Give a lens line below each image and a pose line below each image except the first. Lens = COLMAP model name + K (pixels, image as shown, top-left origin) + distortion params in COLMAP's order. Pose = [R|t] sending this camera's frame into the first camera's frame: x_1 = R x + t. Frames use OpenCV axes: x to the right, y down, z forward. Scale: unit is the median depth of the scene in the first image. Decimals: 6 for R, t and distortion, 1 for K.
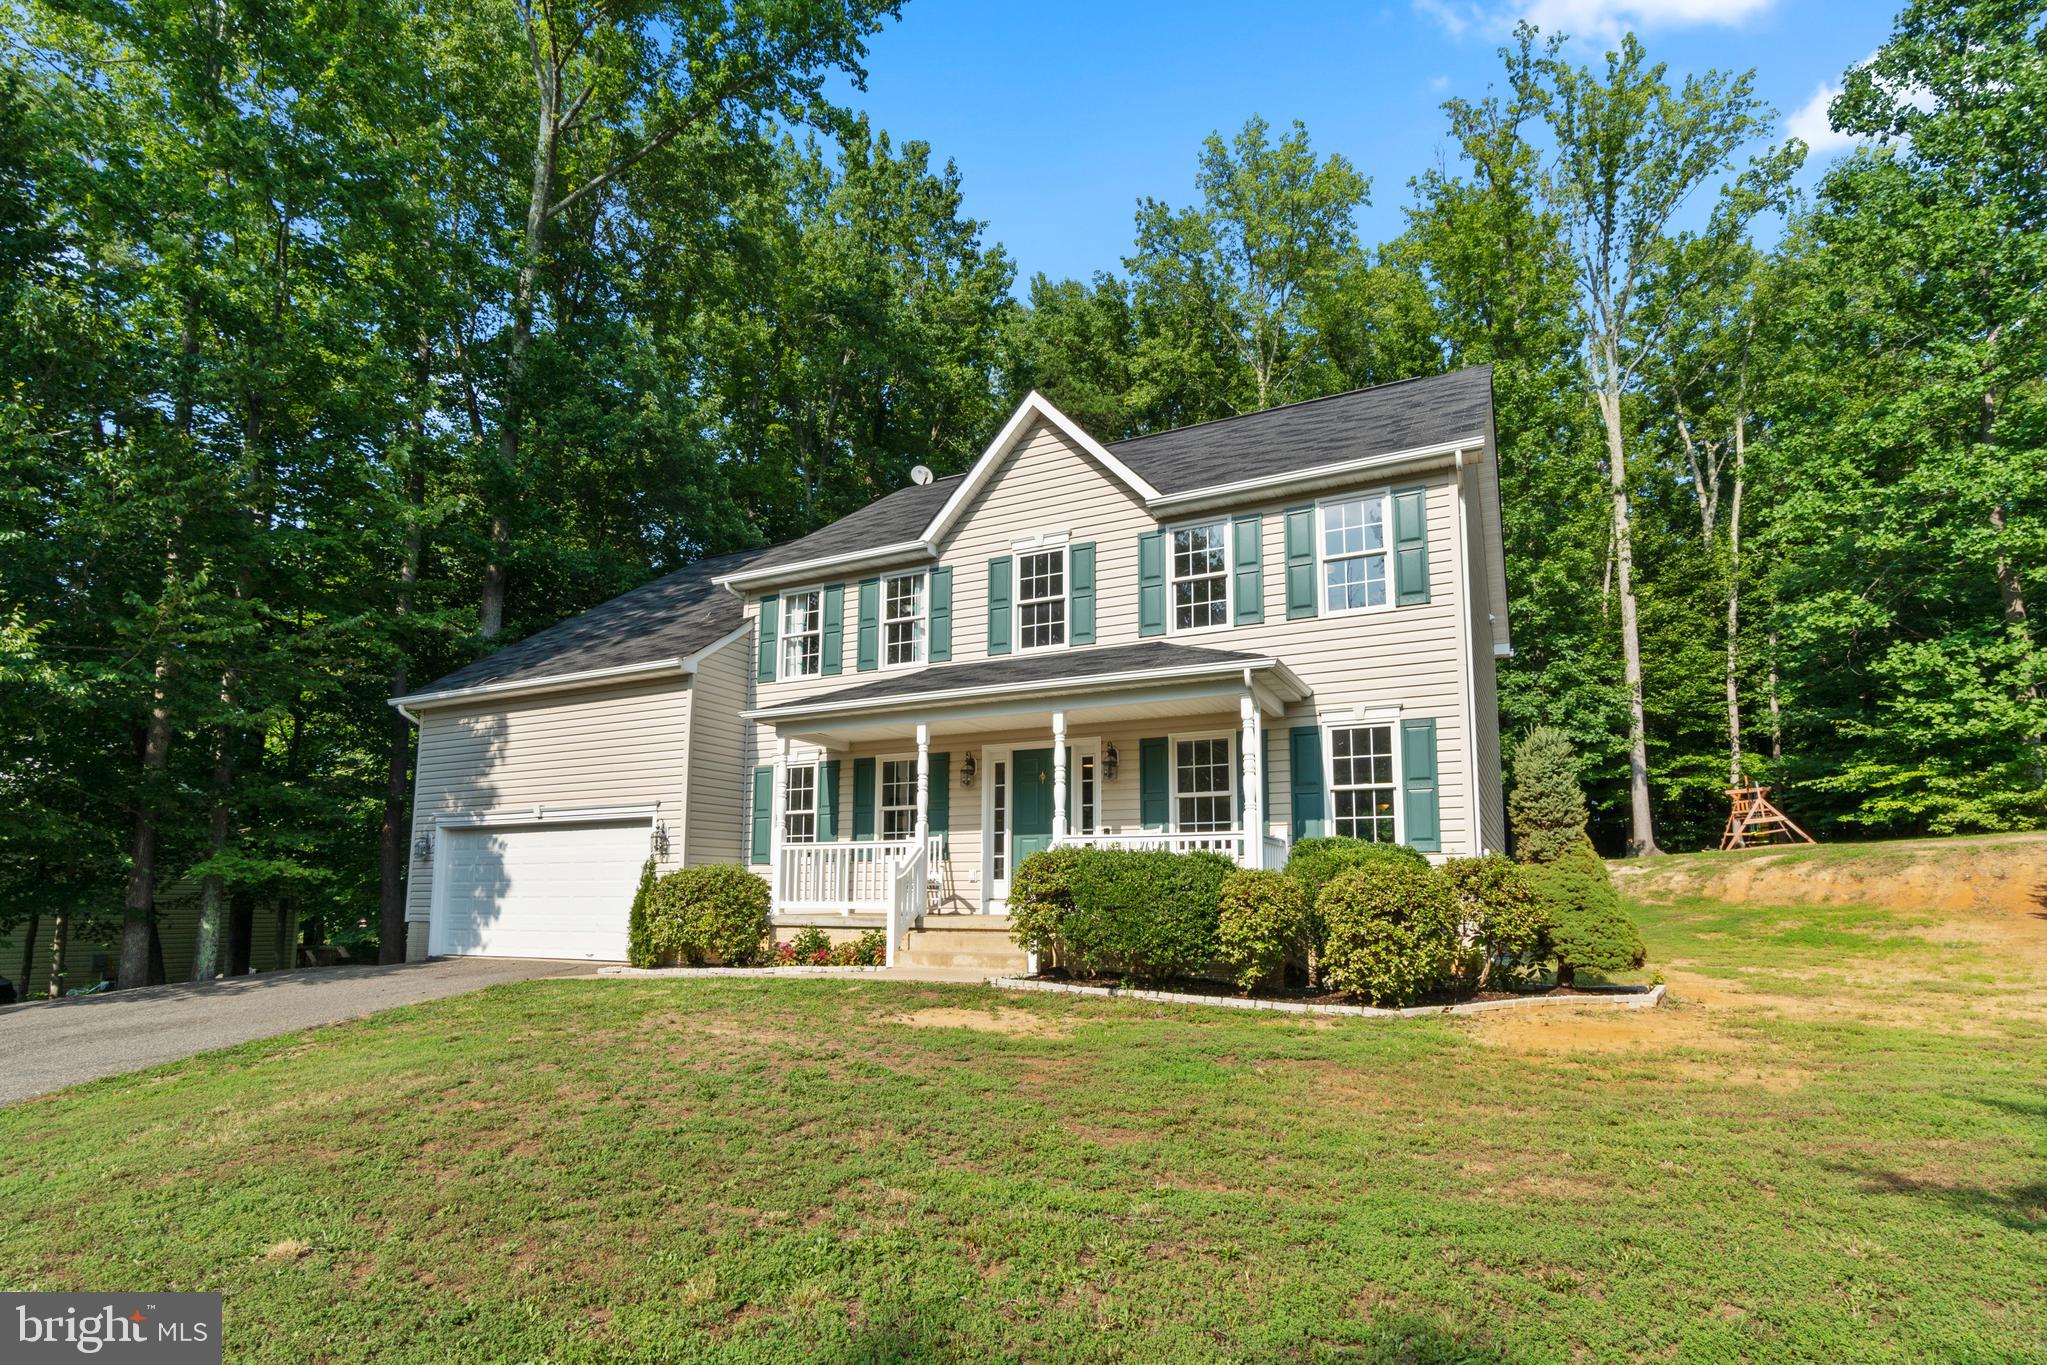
lens RADIAL K [[999.3, 0, 1024.3], [0, 999.3, 703.0], [0, 0, 1]] dist [-0.011512, -0.000285]
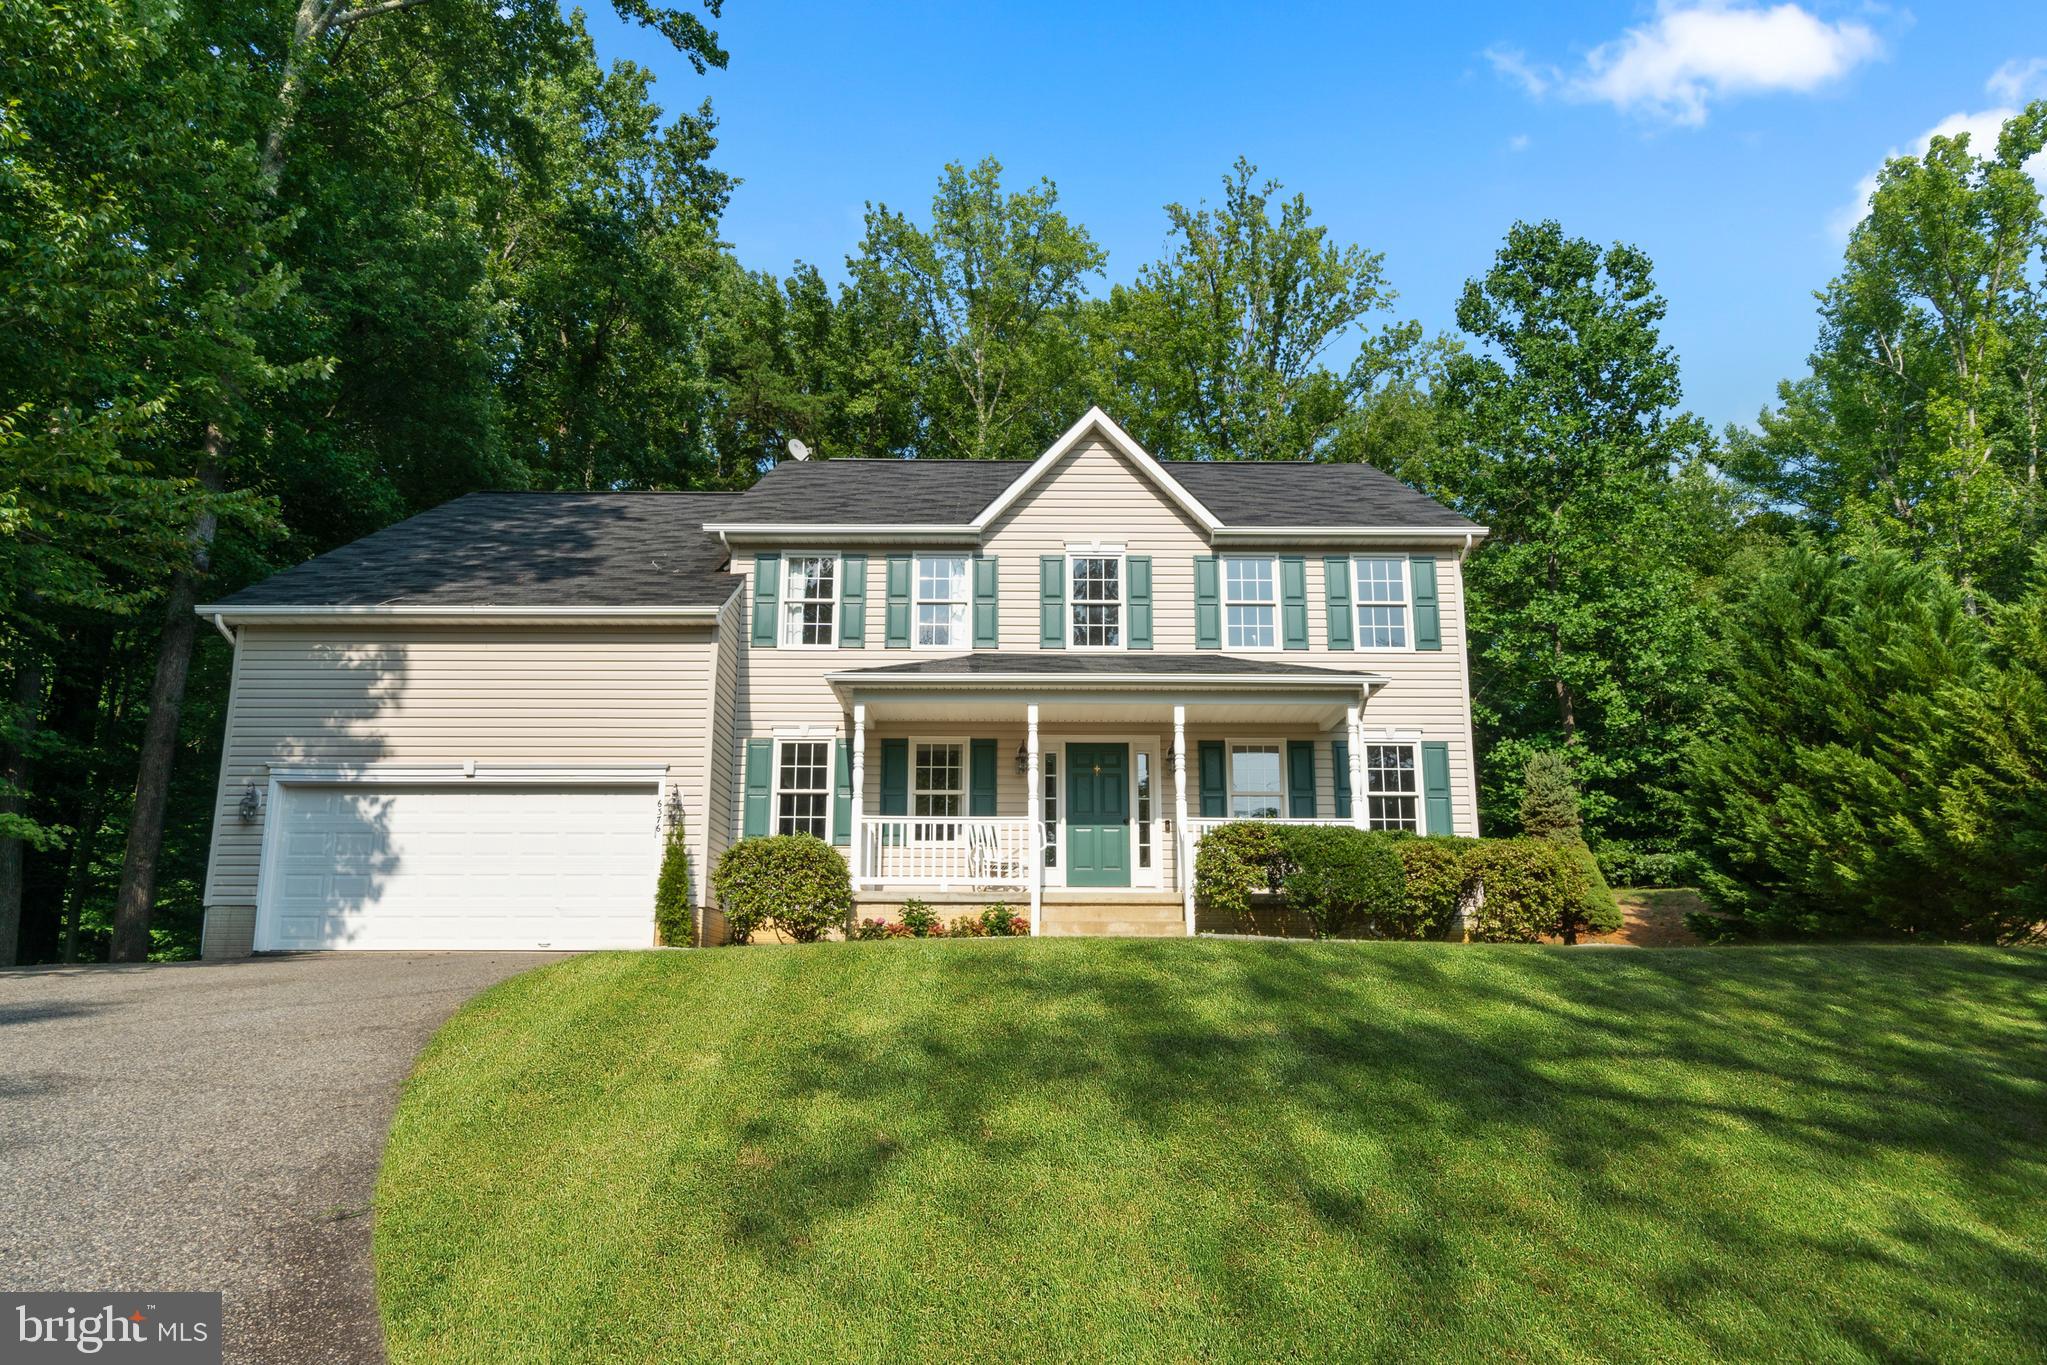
lens RADIAL K [[1137.3, 0, 1023.5], [0, 1137.3, 682.5], [0, 0, 1]] dist [-0.025398, -0.000334]
pose [[0.891984, 0.117268, 0.436593, -0.543726], [-0.088045, 0.992340, -0.086660, 0.087603], [-0.443411, 0.038859, 0.895476, -0.029811]]
